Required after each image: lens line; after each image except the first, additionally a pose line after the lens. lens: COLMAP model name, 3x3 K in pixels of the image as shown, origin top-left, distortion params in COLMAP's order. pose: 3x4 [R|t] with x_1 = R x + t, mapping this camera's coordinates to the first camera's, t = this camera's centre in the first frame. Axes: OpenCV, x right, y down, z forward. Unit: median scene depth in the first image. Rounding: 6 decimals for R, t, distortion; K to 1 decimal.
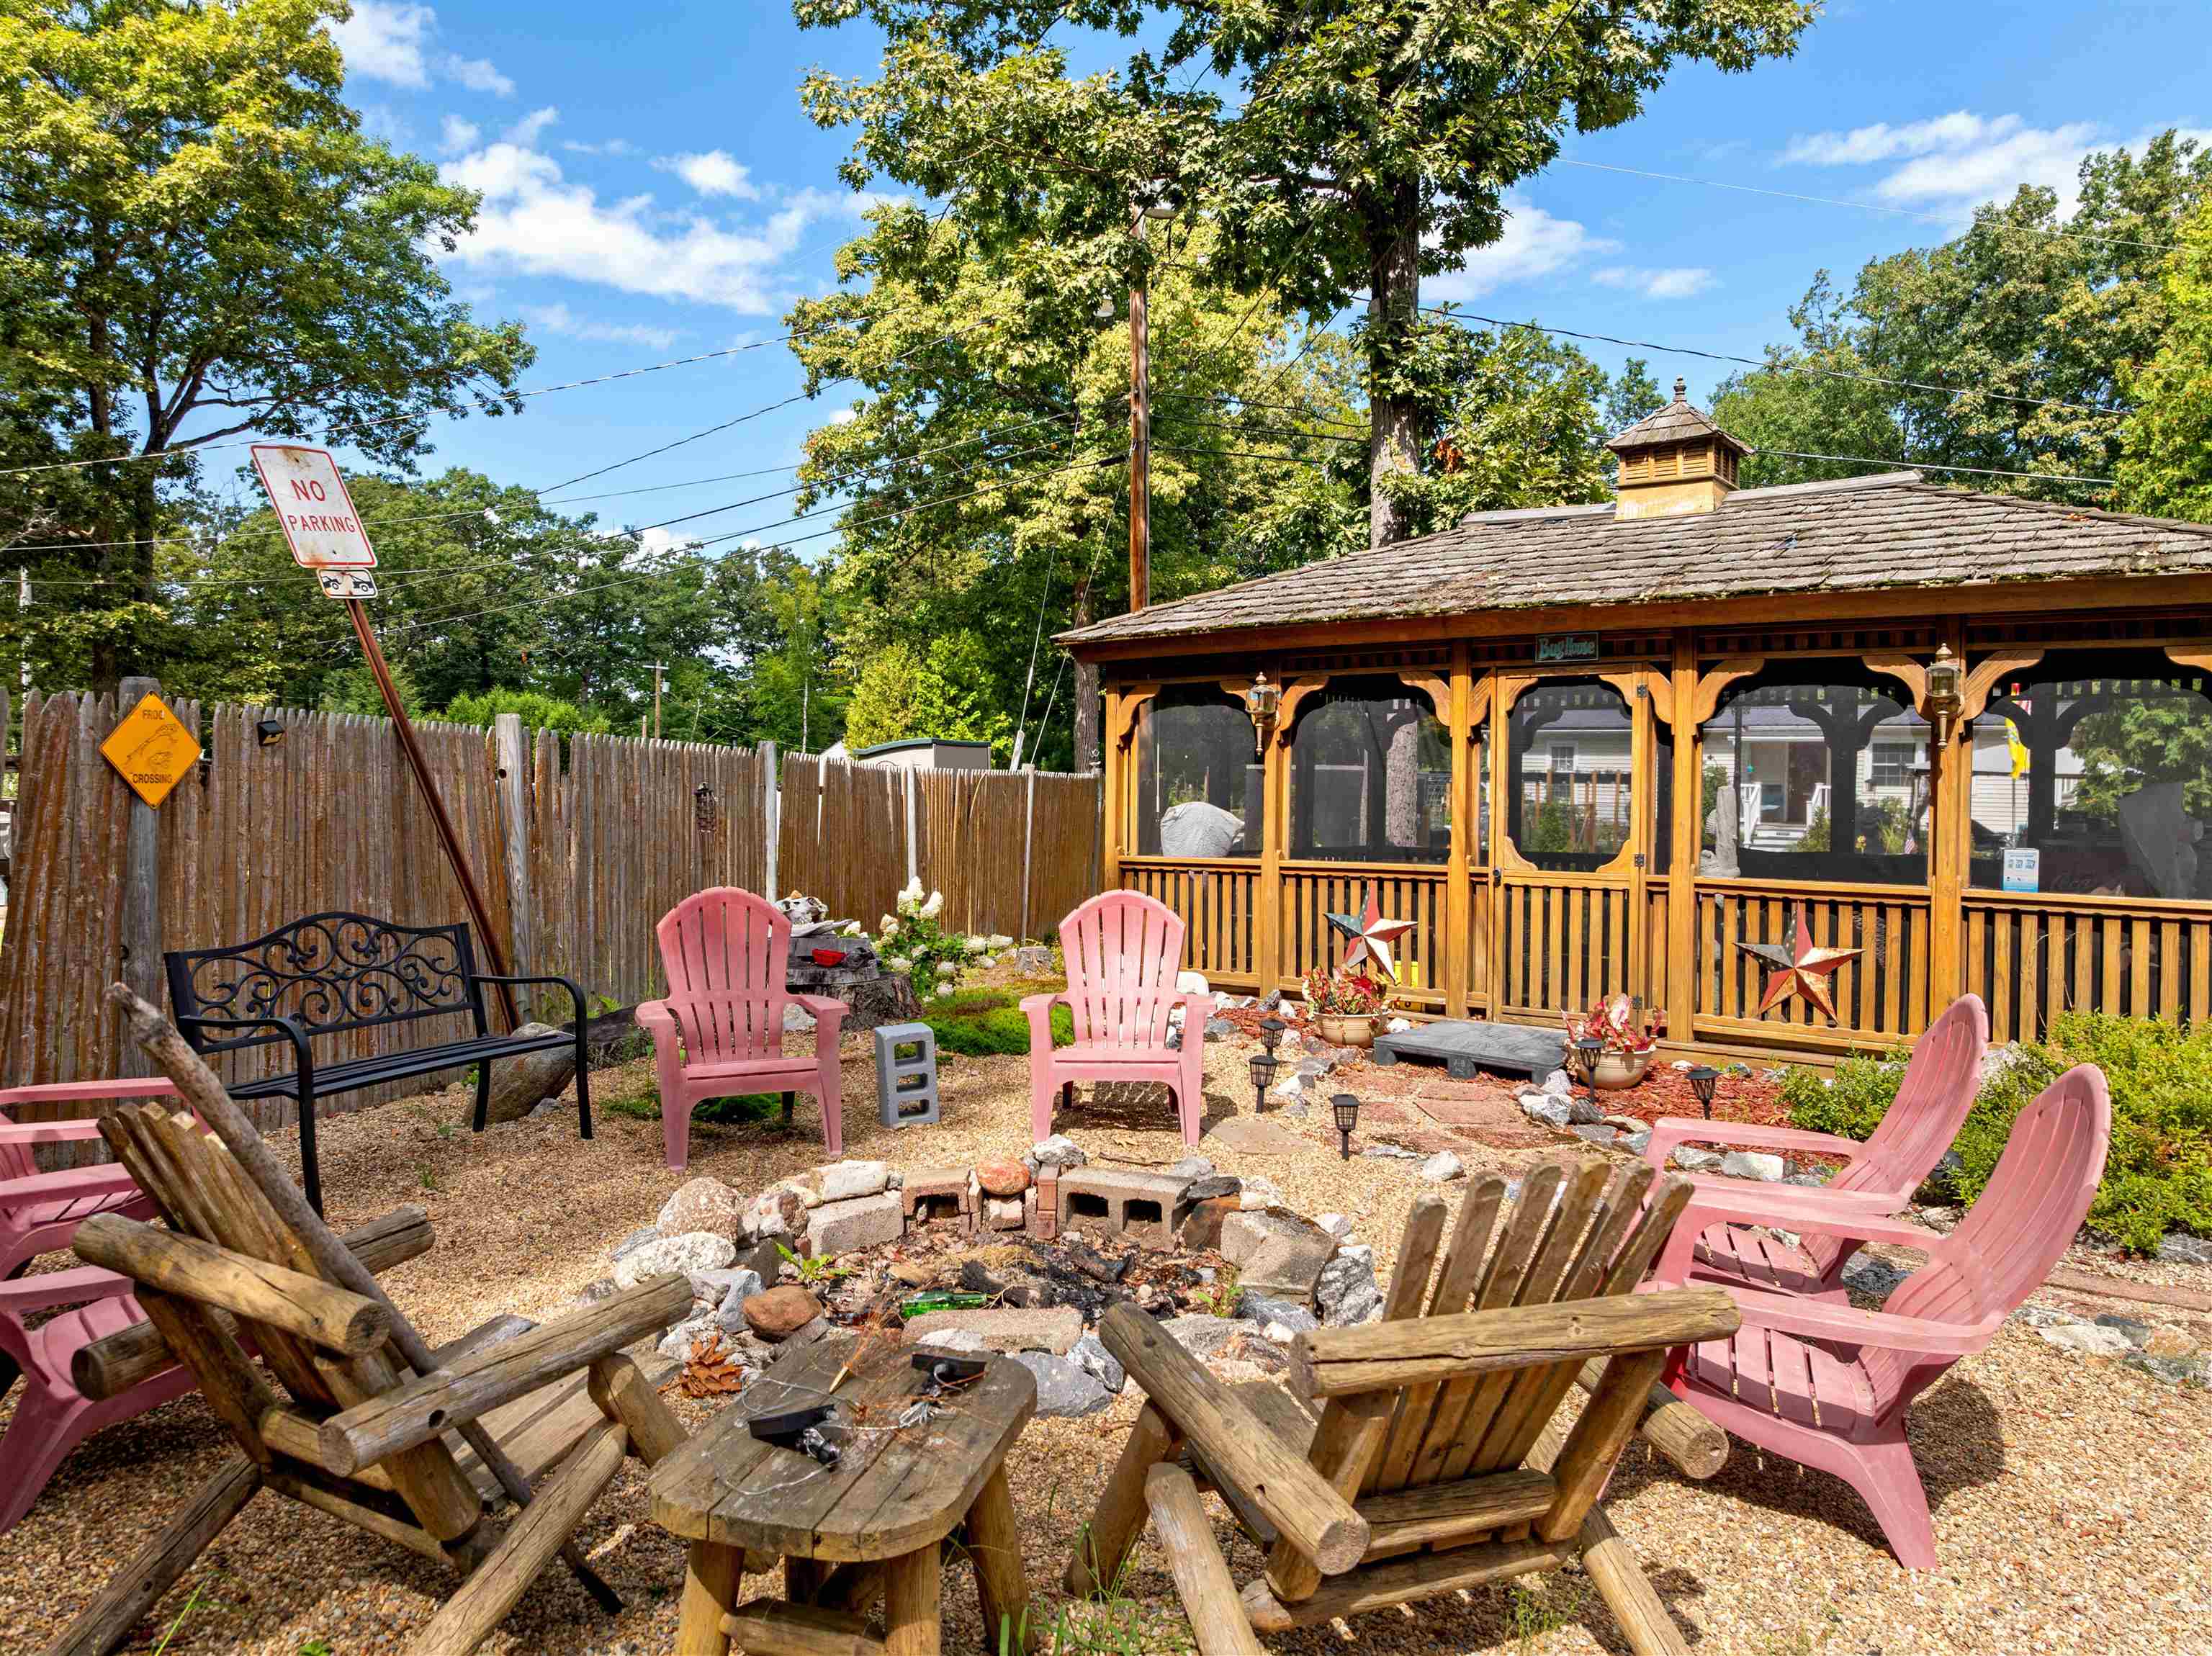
lens RADIAL K [[1559.9, 0, 1108.1], [0, 1559.9, 816.4], [0, 0, 1]] dist [-0.044788, 0.019784]
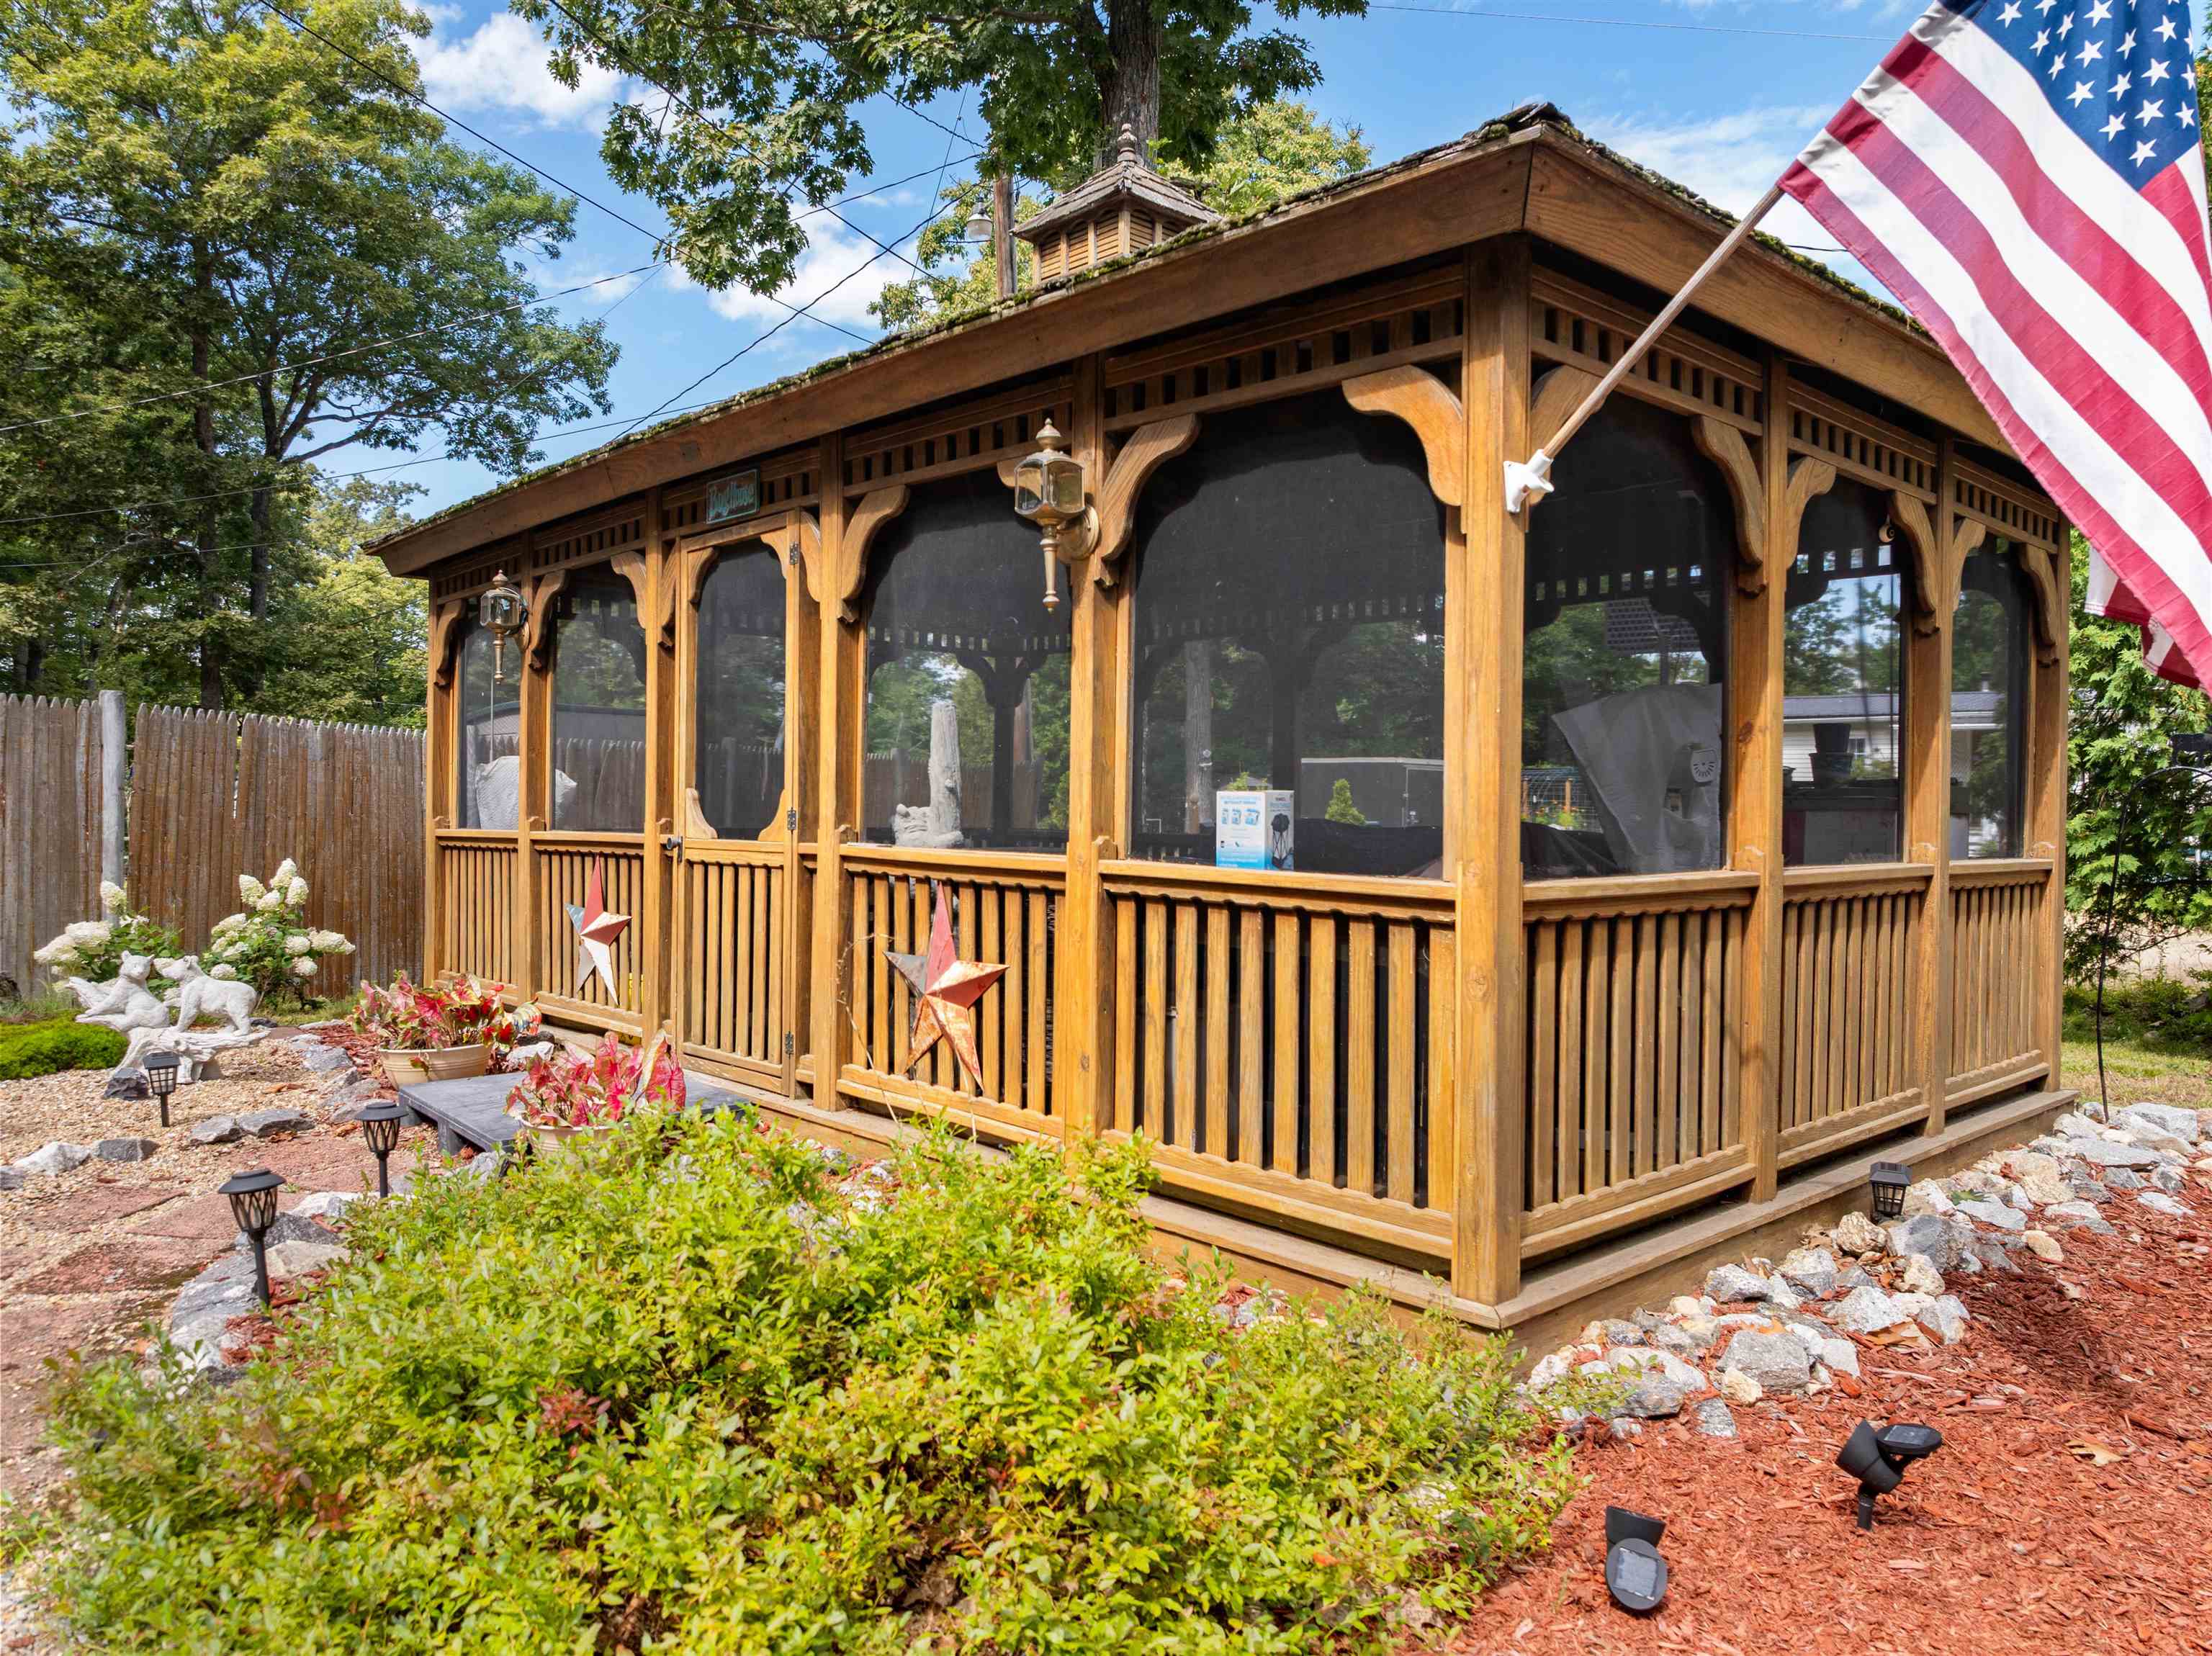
lens RADIAL K [[1559.9, 0, 1102.9], [0, 1559.9, 819.6], [0, 0, 1]] dist [-0.044788, 0.019784]
pose [[0.984904, -0.001793, -0.173092, 0.536367], [0.000880, 0.999985, -0.005349, 0.029592], [0.173099, 0.005116, 0.984891, 0.365711]]
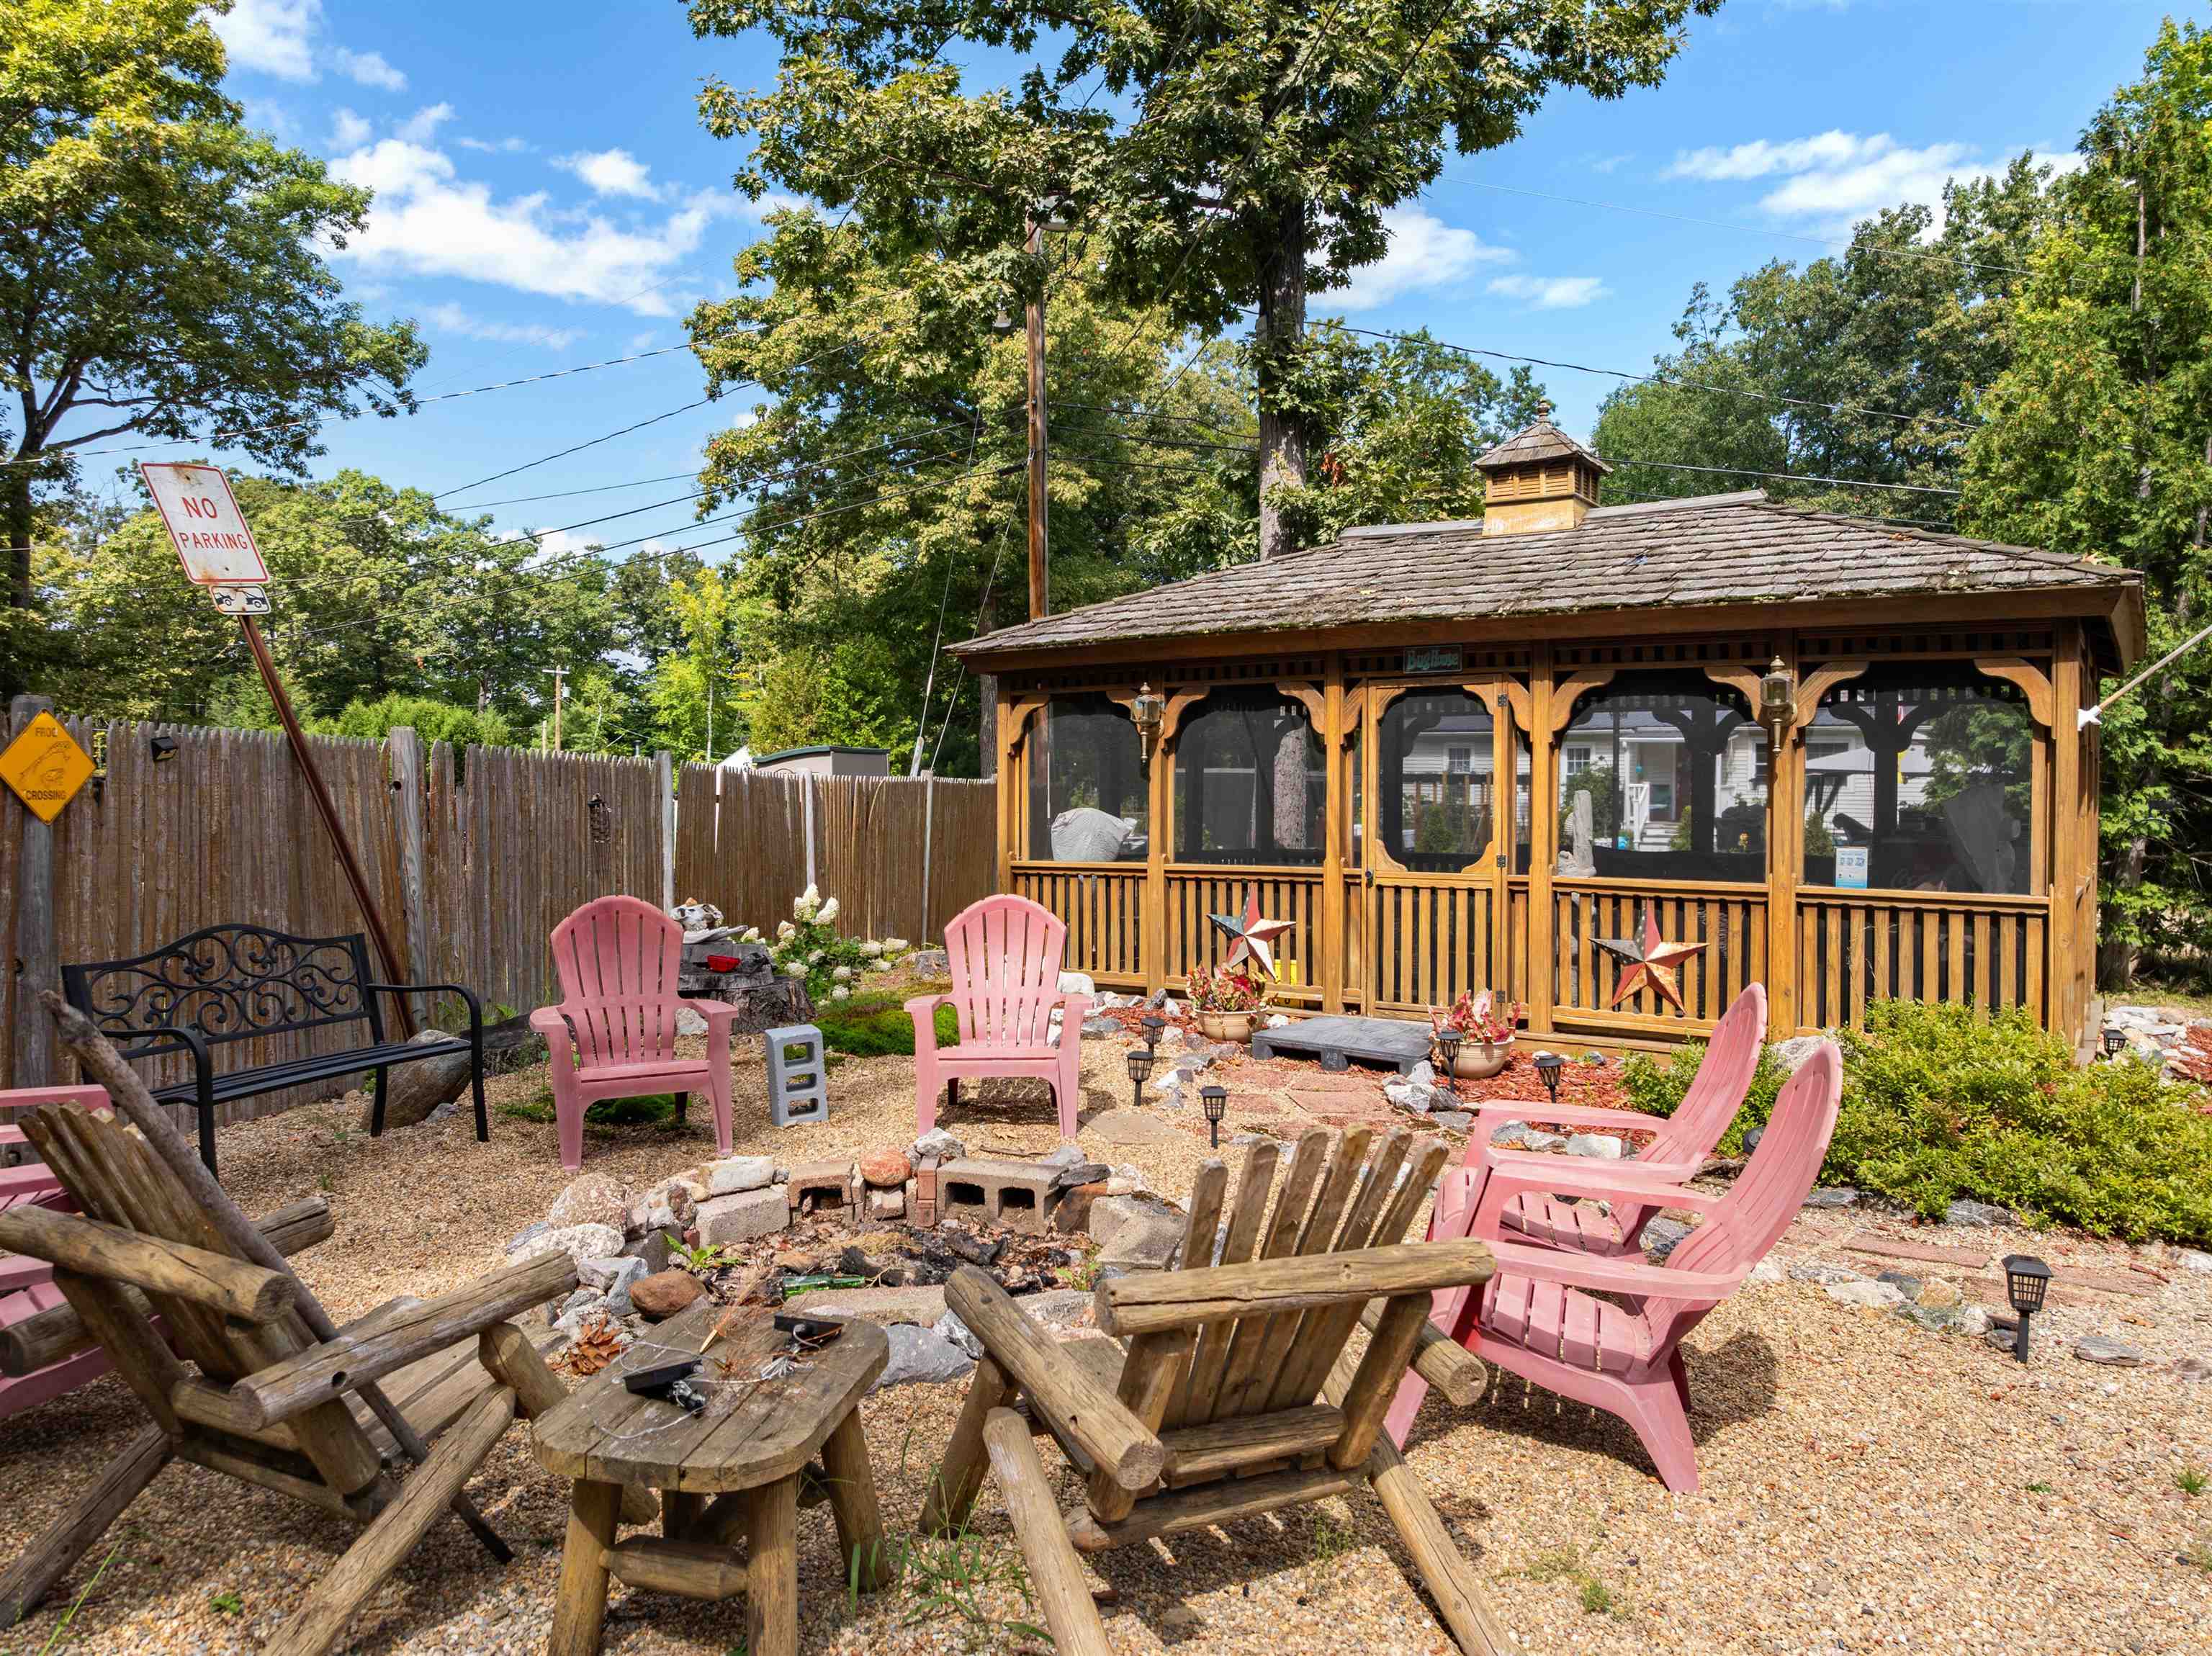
lens RADIAL K [[1559.9, 0, 1106.3], [0, 1559.9, 819.0], [0, 0, 1]] dist [-0.044788, 0.019784]
pose [[0.998373, -0.007474, 0.056520, 0.014325], [0.007462, 0.999972, 0.000413, -0.002497], [-0.056522, 0.000010, 0.998401, -0.034781]]
